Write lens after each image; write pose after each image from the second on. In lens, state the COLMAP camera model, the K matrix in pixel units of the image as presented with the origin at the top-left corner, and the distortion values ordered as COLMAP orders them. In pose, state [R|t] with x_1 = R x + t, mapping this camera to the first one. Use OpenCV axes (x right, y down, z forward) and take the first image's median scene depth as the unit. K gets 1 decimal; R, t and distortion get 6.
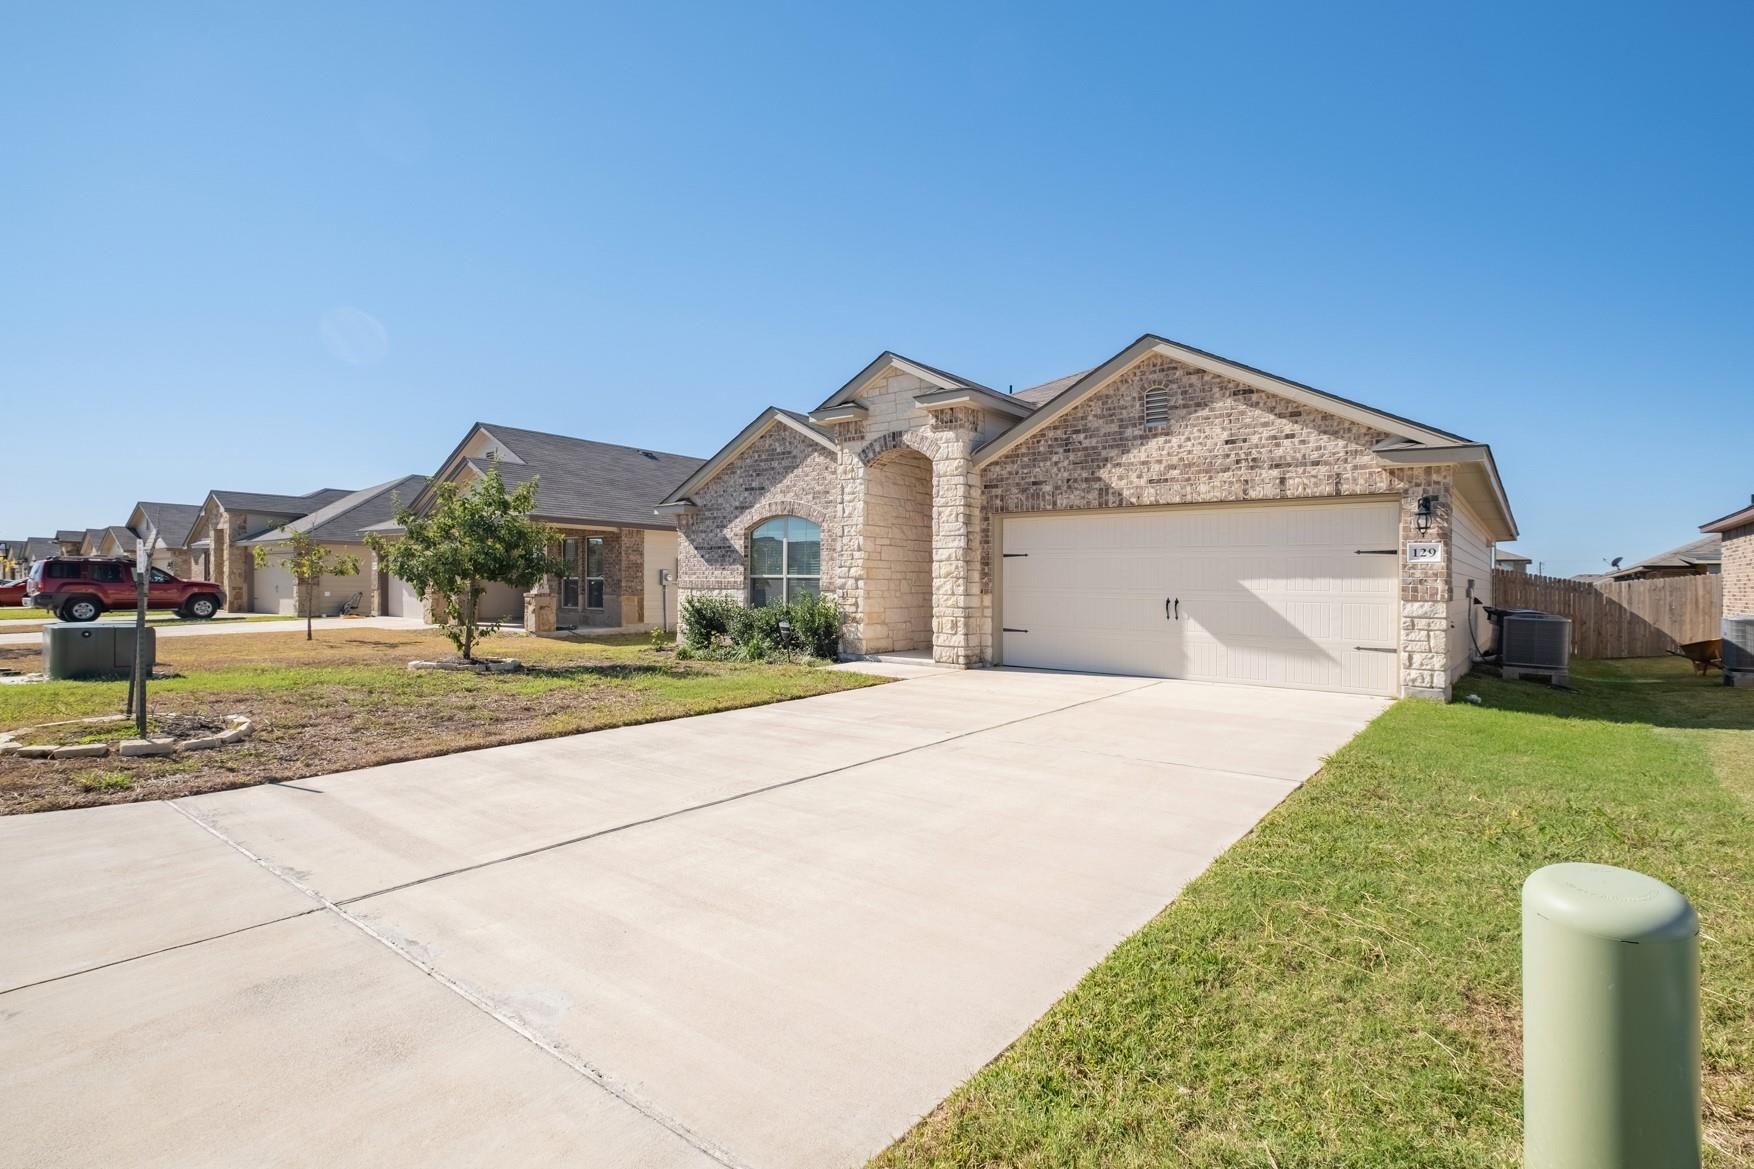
lens RADIAL K [[850.8, 0, 872.4], [0, 850.8, 584.3], [0, 0, 1]] dist [0.002086, 0.000021]
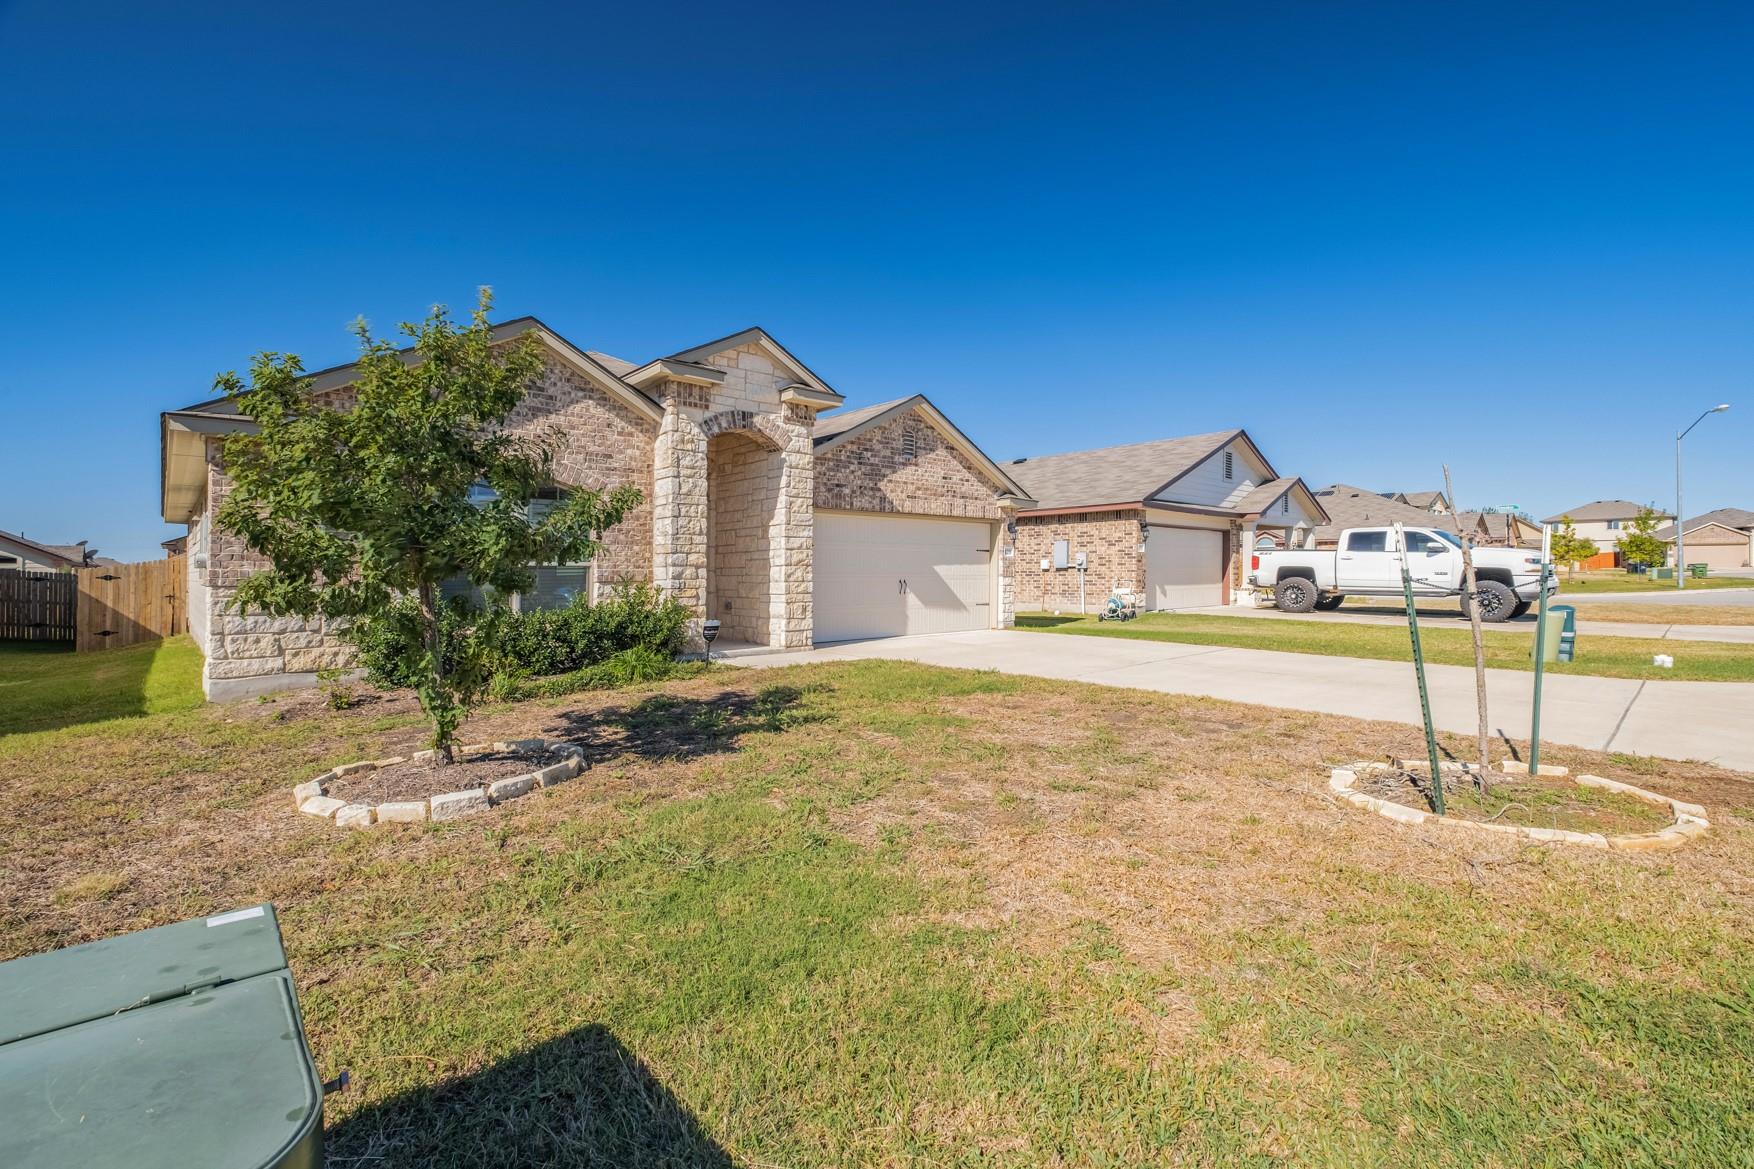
lens RADIAL K [[763.1, 0, 873.4], [0, 763.1, 577.3], [0, 0, 1]] dist [0.003595, -0.004929]
pose [[0.152836, -0.025696, 0.987917, -0.860238], [0.001741, 0.999667, 0.025732, -0.017629], [-0.988250, -0.002212, 0.152830, 0.790132]]
